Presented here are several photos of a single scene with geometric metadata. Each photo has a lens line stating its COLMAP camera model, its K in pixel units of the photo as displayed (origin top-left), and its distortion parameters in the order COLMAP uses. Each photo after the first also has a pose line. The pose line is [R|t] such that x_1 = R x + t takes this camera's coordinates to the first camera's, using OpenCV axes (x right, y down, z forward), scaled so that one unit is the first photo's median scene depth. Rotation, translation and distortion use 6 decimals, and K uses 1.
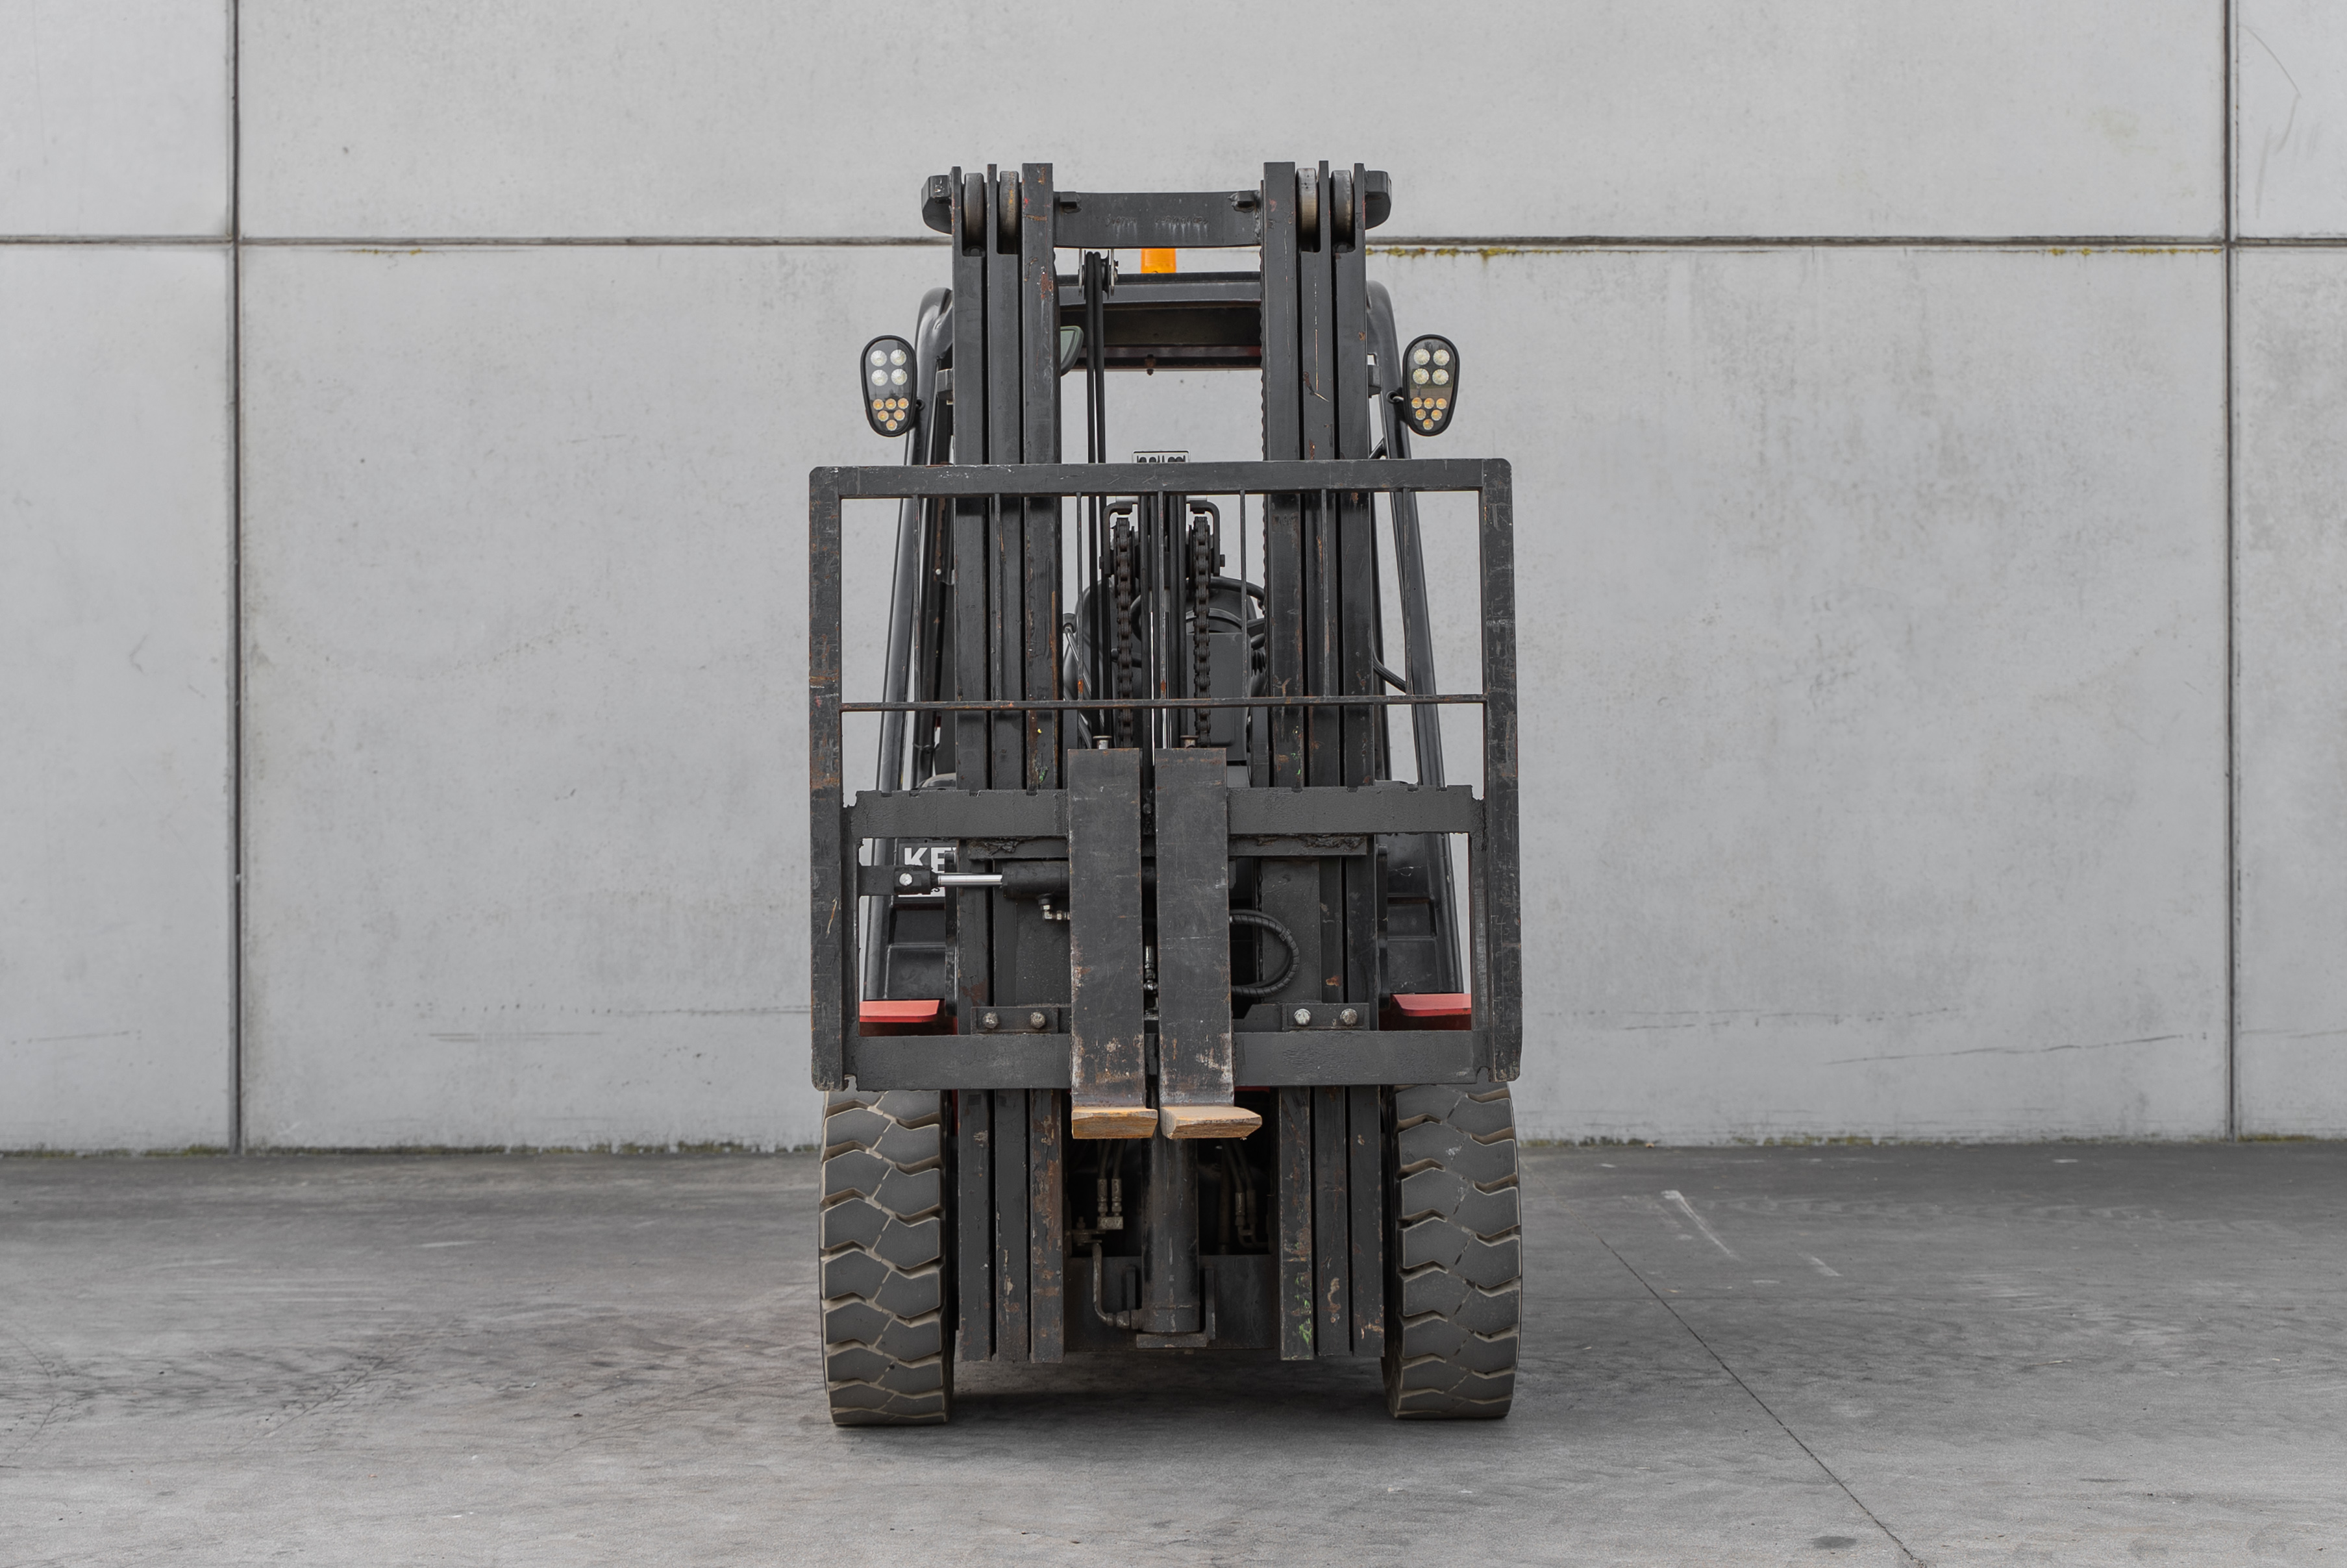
lens RADIAL K [[4115.8, 0, 1157.2], [0, 4115.8, 693.2], [0, 0, 1]] dist [-0.000914, 0.000000]
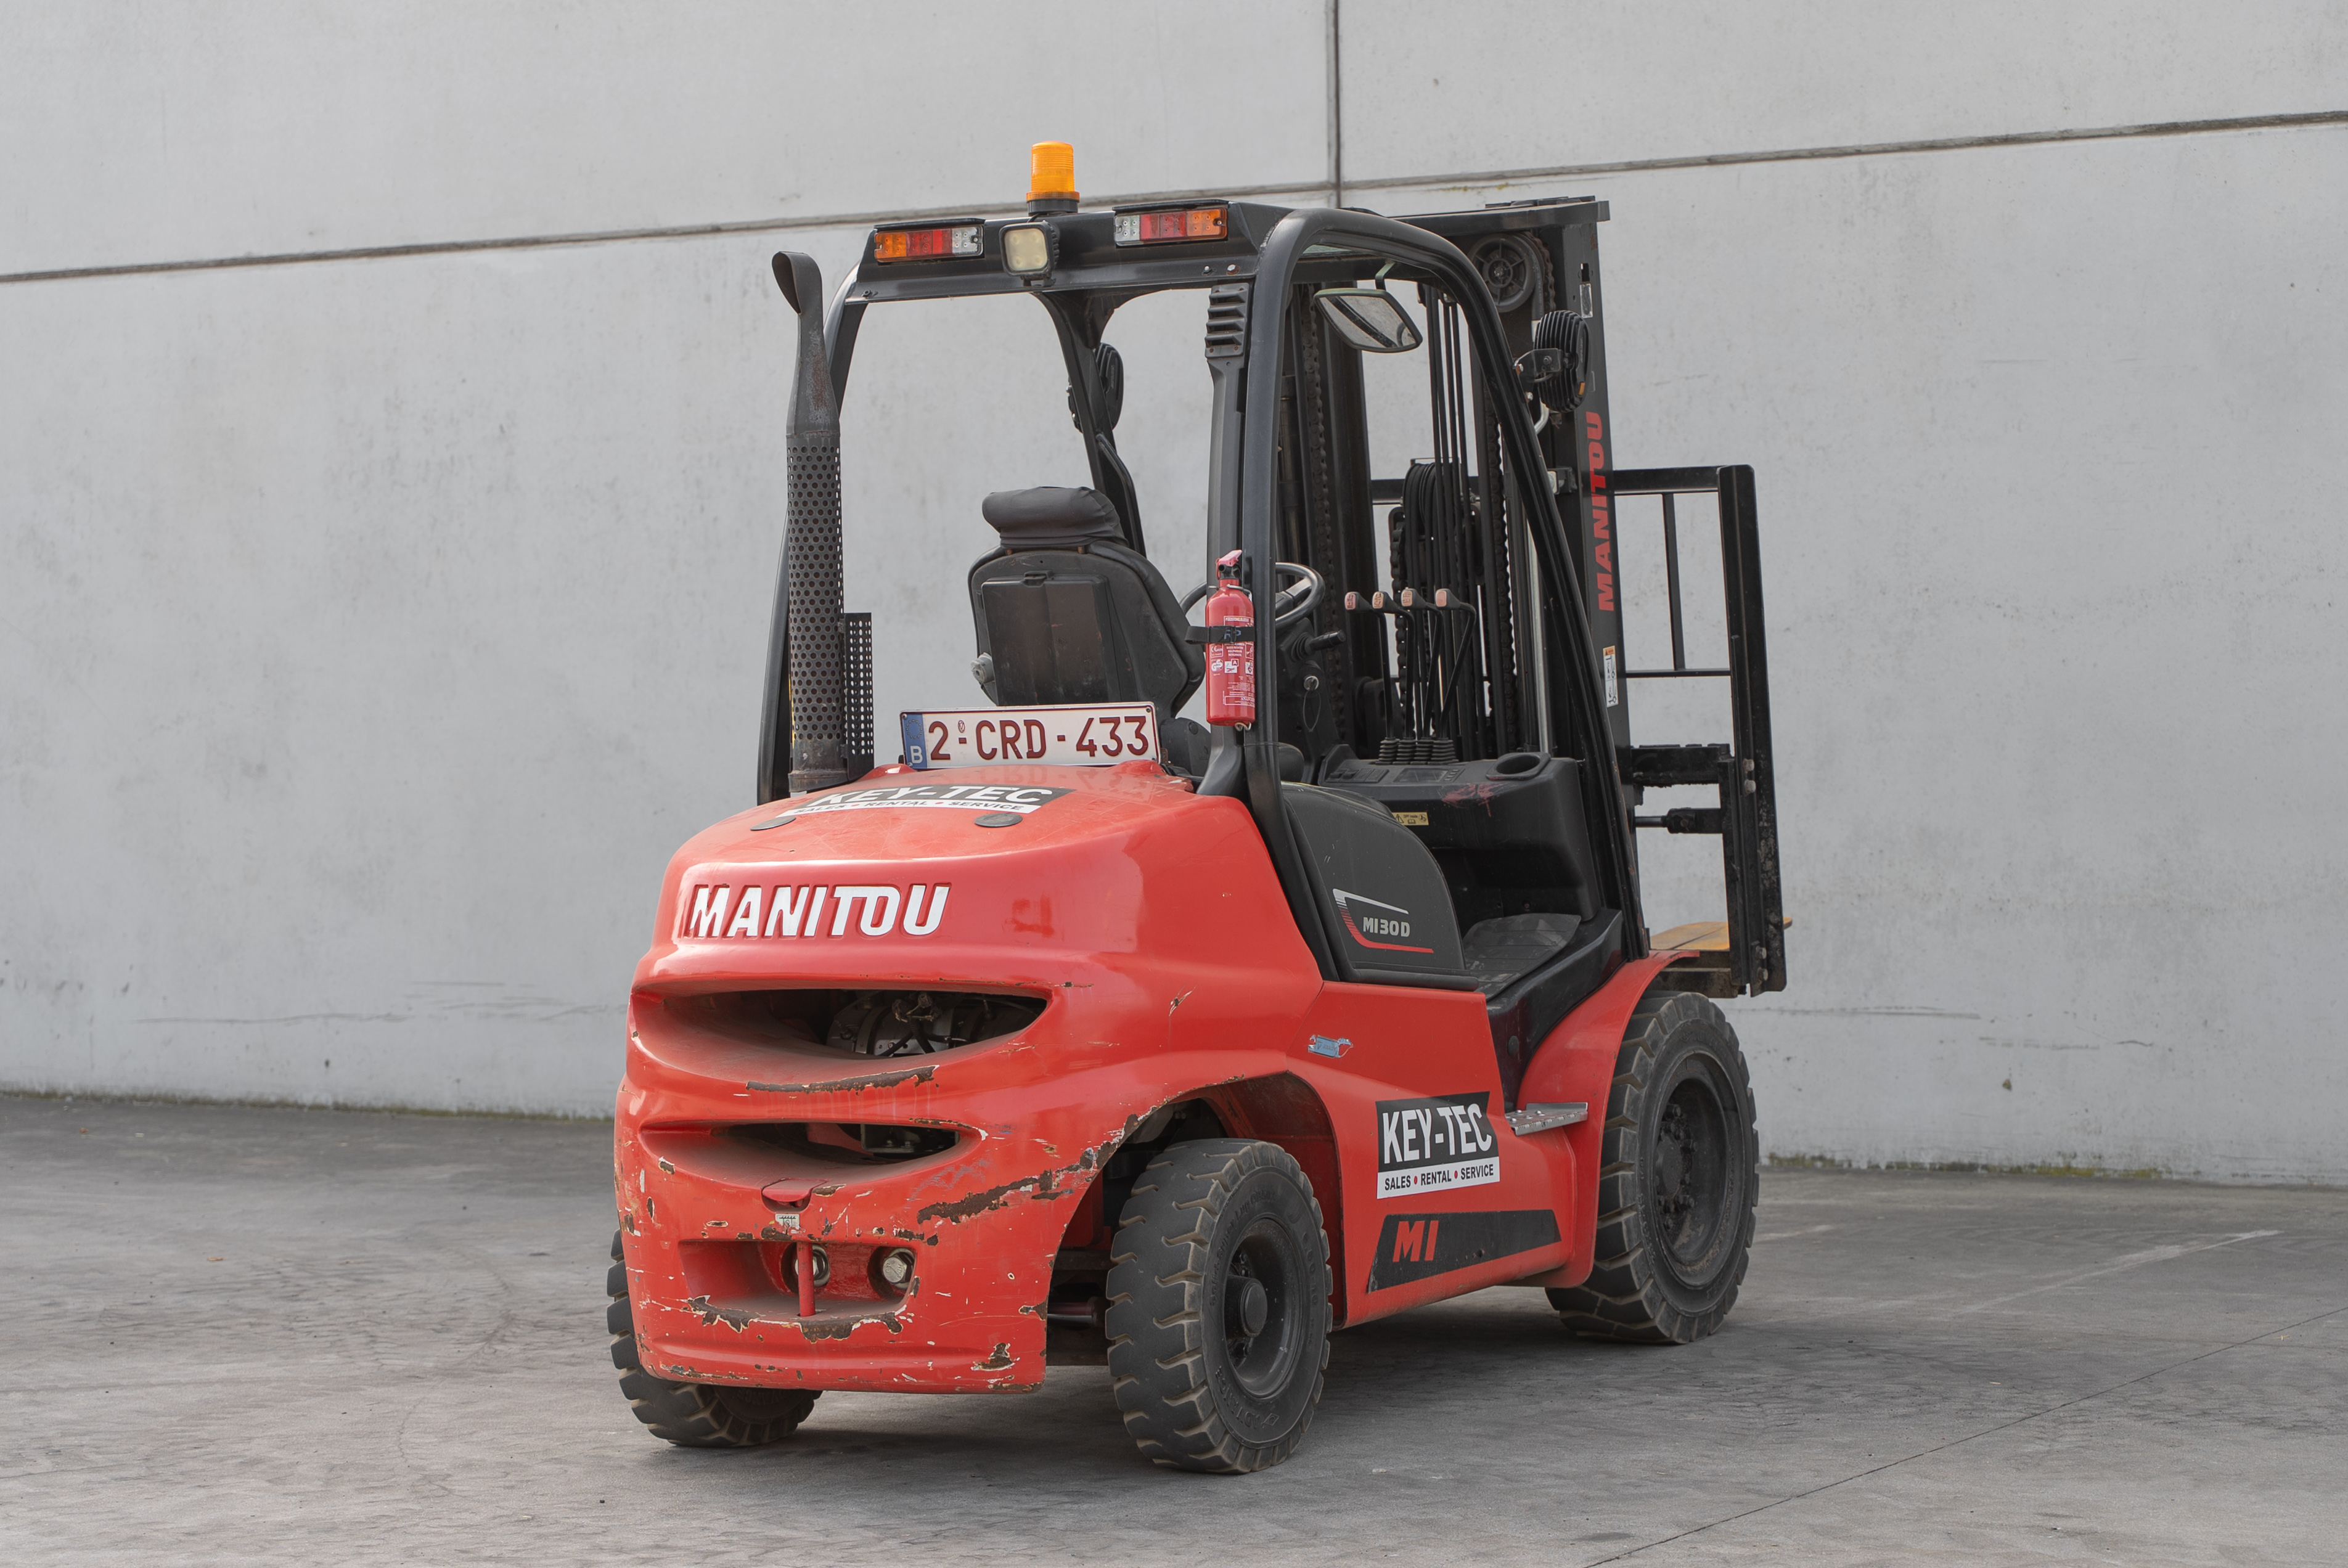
lens RADIAL K [[5574.1, 0, 1193.3], [0, 5574.1, 765.5], [0, 0, 1]] dist [0.006893, 0.000000]
pose [[0.837225, -0.001517, -0.546857, 0.488681], [0.016334, 0.999619, 0.022234, -0.006260], [0.546615, -0.027547, 0.836931, -0.102203]]
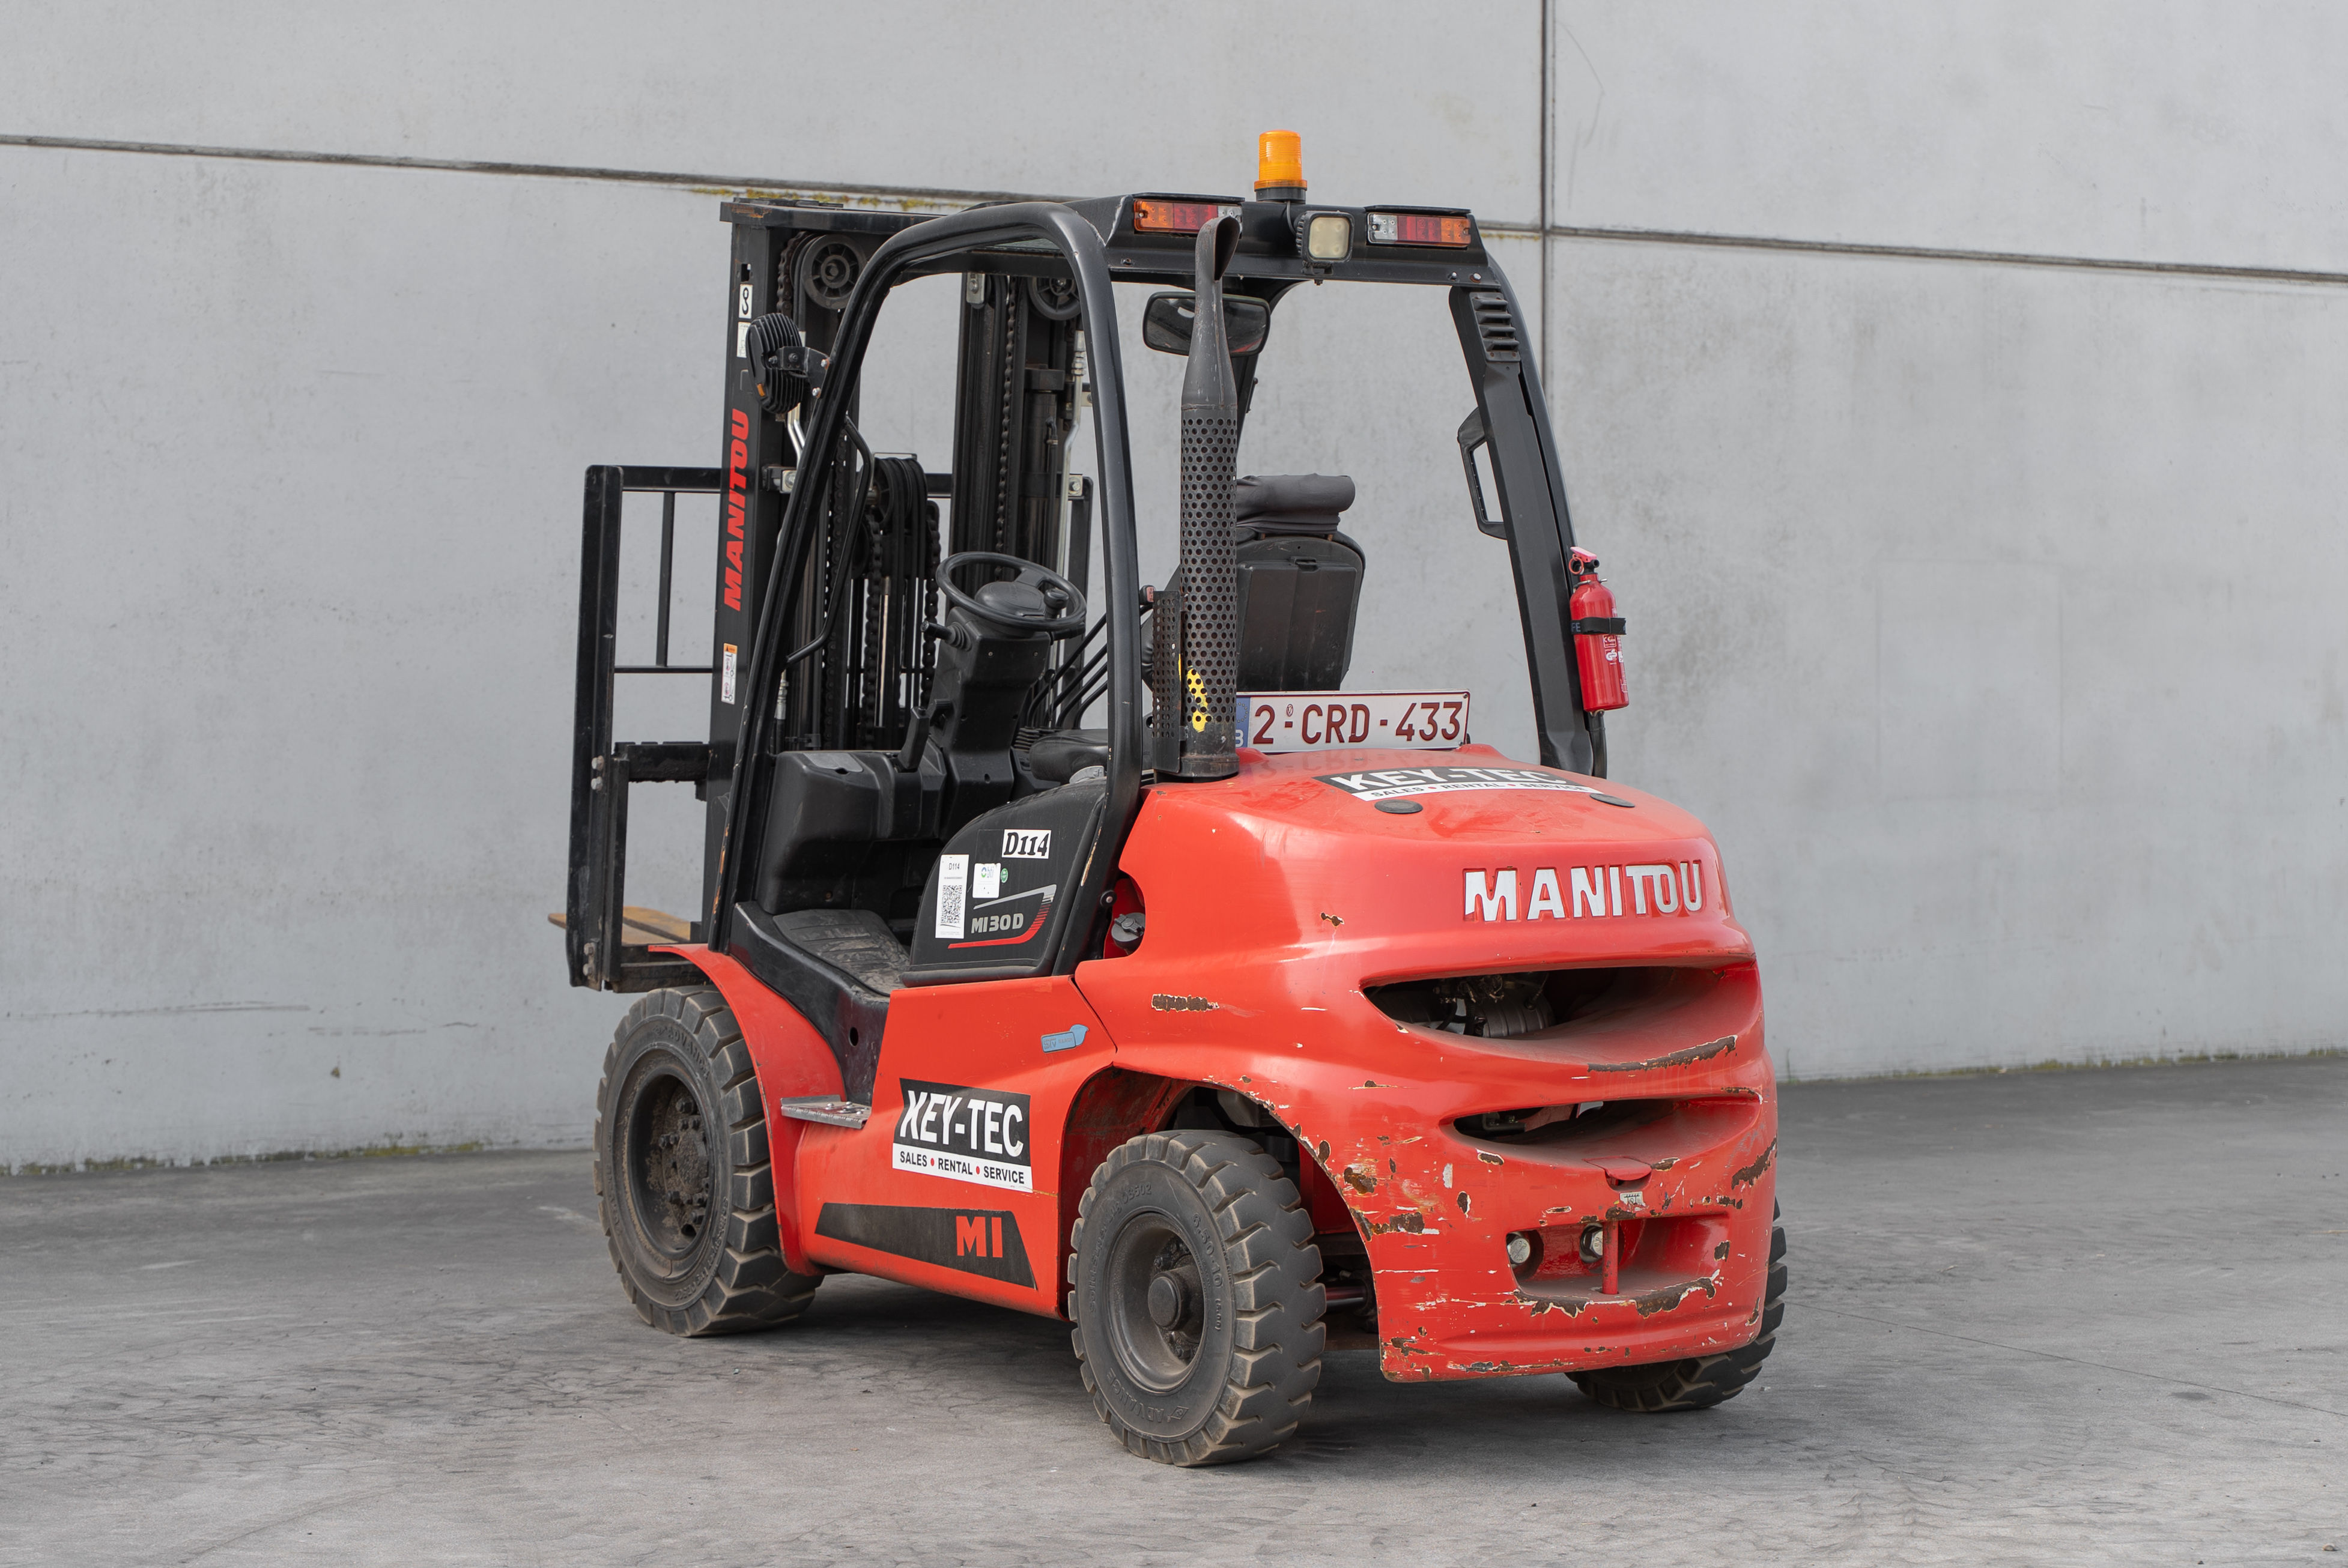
lens RADIAL K [[4930.1, 0, 1272.8], [0, 4930.1, 756.4], [0, 0, 1]] dist [-0.011921, 0.000000]
pose [[0.870562, -0.002937, 0.492051, -0.453773], [-0.007863, 0.999771, 0.019879, -0.001321], [-0.491997, -0.021175, 0.870340, -0.055126]]
